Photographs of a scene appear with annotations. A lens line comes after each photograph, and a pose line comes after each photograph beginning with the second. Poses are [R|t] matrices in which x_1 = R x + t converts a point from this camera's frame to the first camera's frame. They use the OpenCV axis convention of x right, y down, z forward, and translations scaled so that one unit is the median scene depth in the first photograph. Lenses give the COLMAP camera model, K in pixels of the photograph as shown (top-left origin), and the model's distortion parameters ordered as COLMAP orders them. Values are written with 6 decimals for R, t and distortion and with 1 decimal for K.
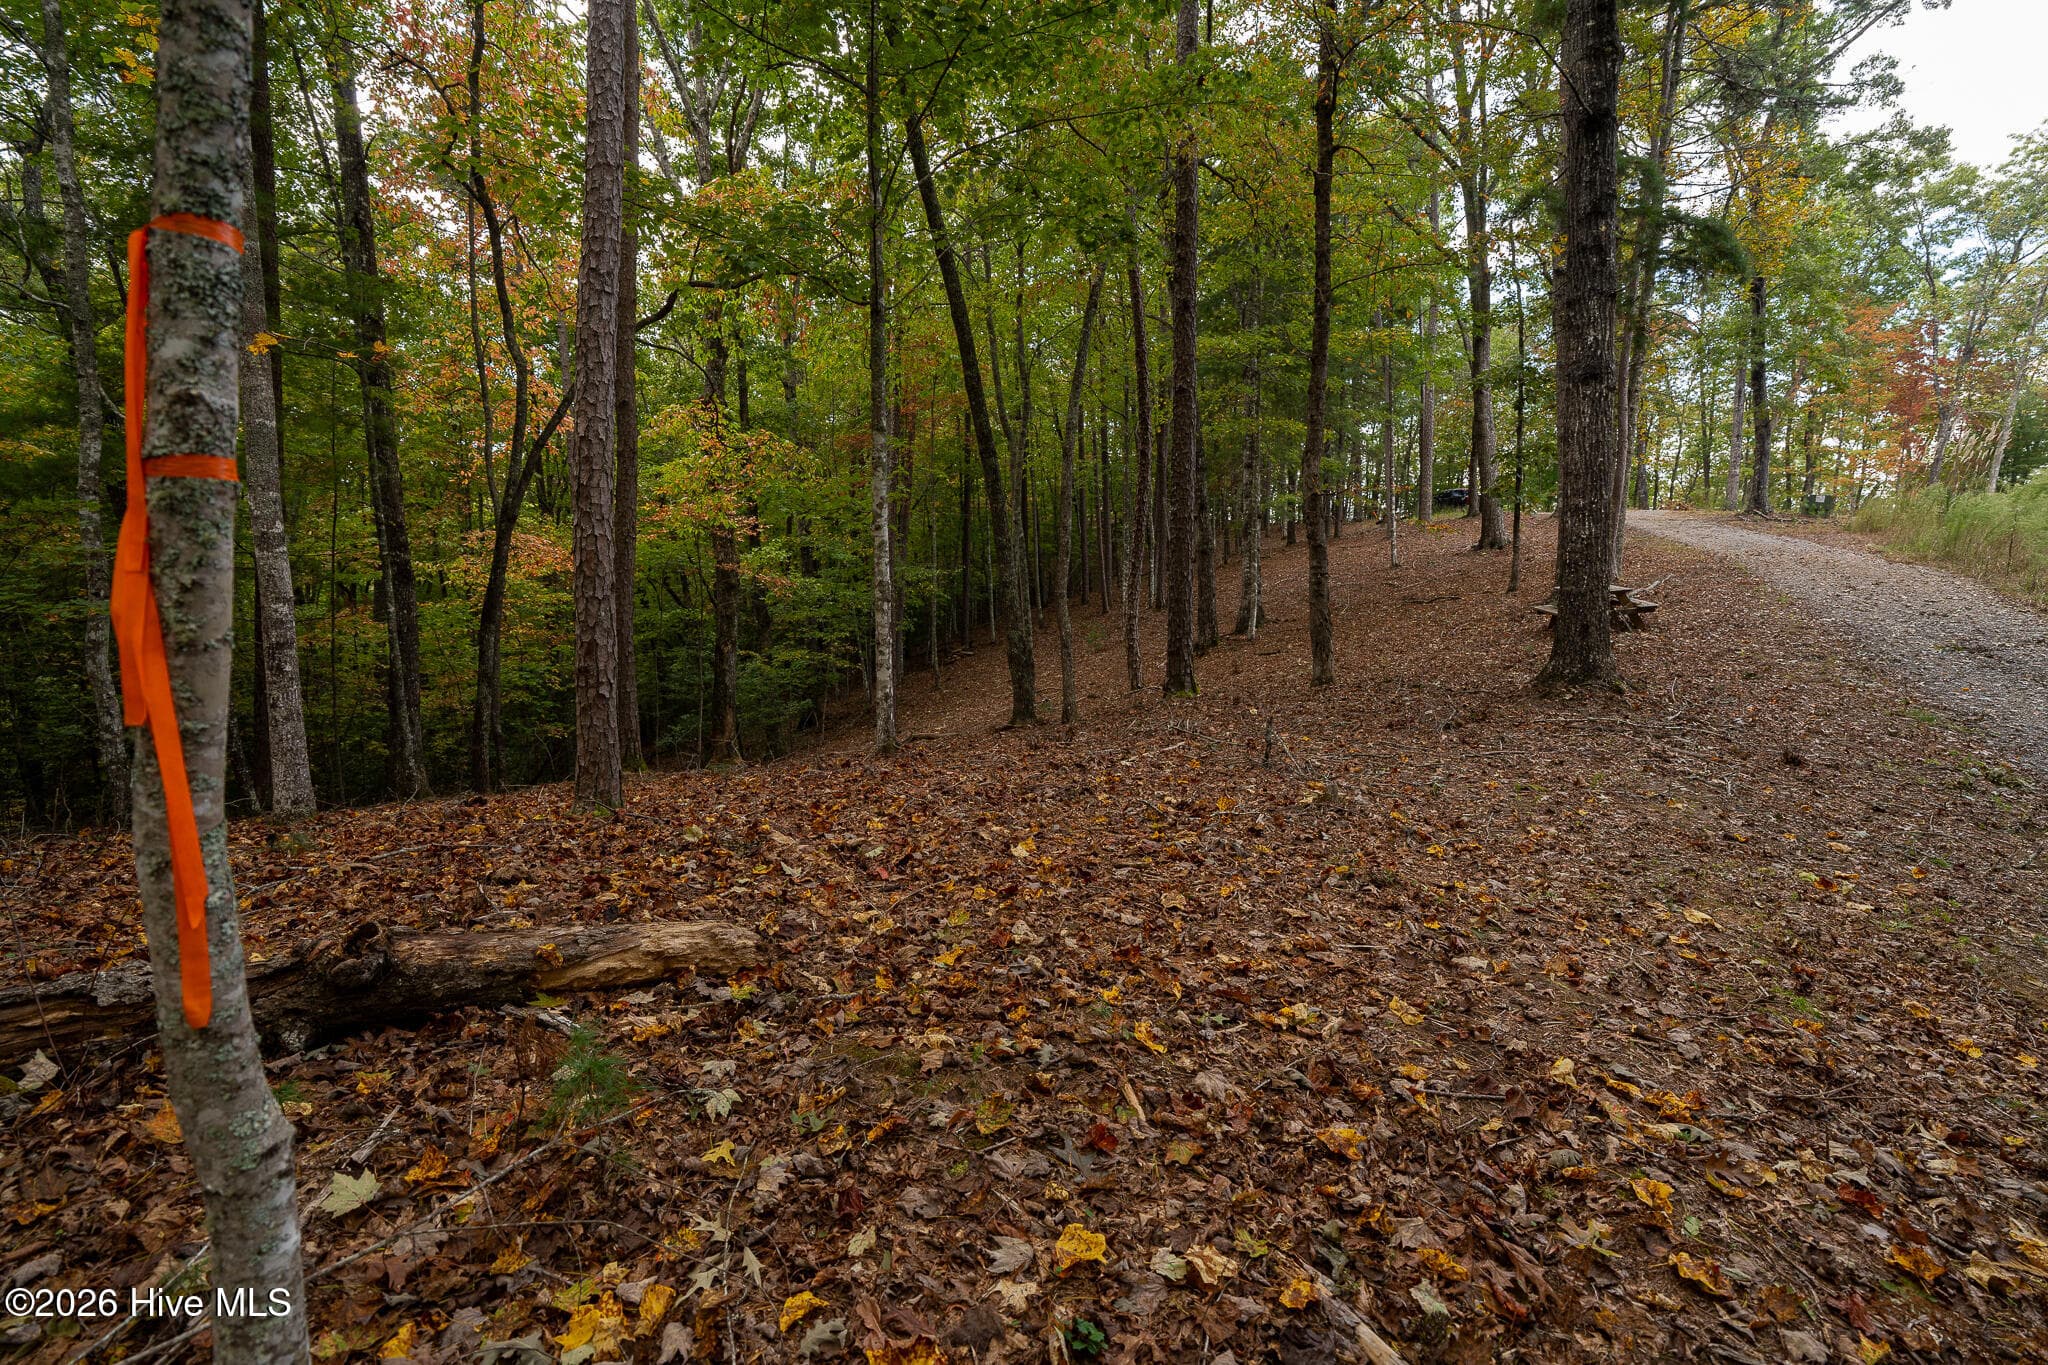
lens RADIAL K [[963.2, 0, 1017.3], [0, 963.2, 682.7], [0, 0, 1]] dist [-0.017527, 0.000821]
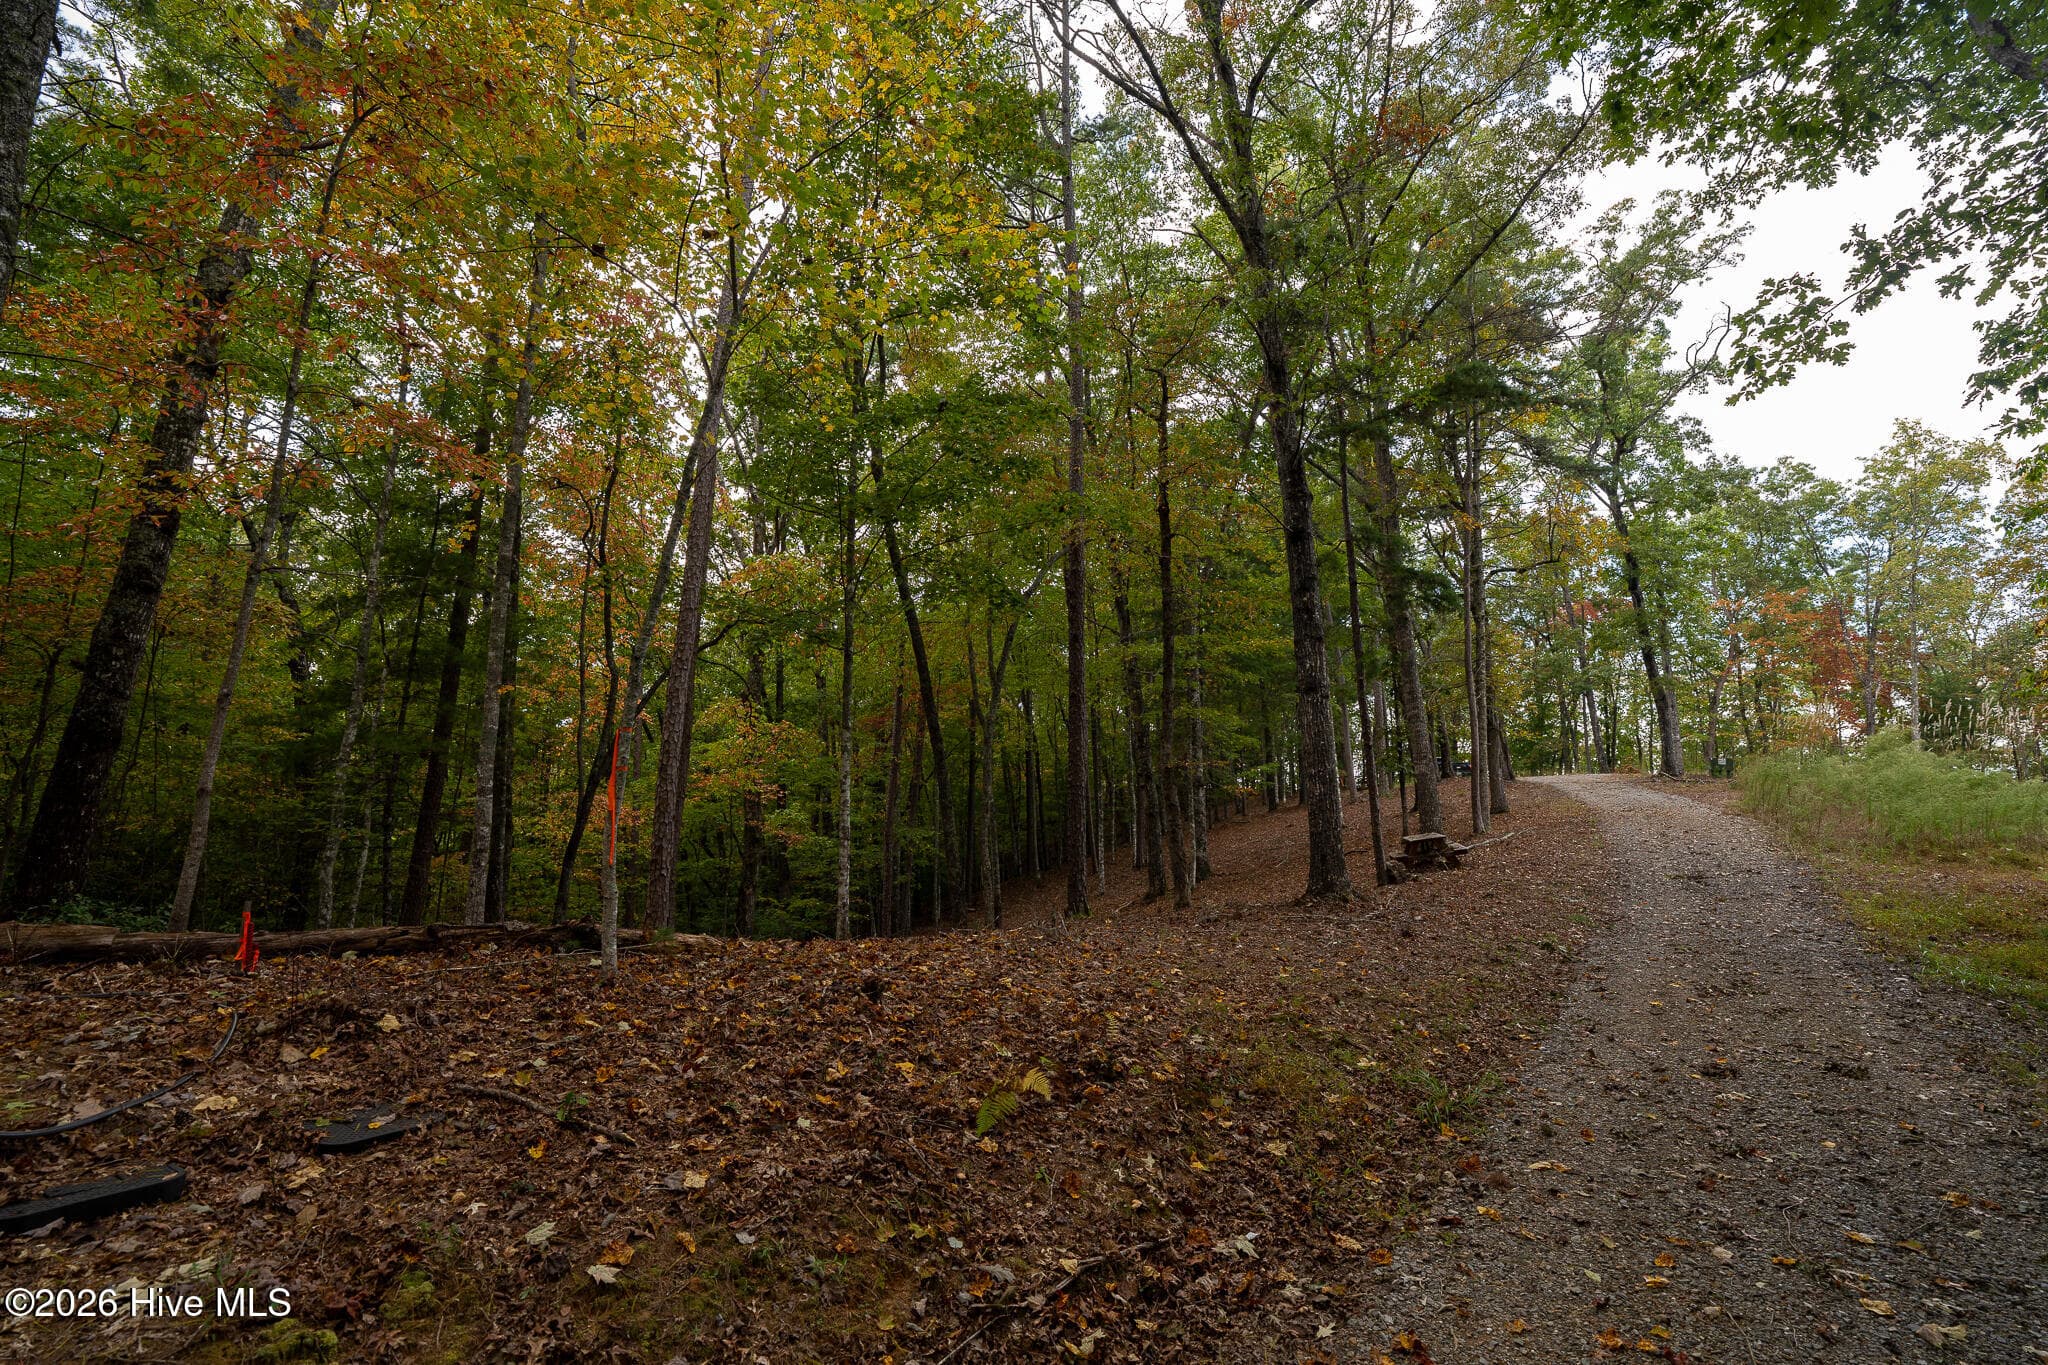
lens RADIAL K [[963.2, 0, 1028.8], [0, 963.2, 686.4], [0, 0, 1]] dist [-0.017527, 0.000821]
pose [[0.999552, -0.007365, -0.029010, 0.082744], [-0.000666, 0.963534, -0.267586, 0.036734], [0.029923, 0.267486, 0.963097, -0.212551]]
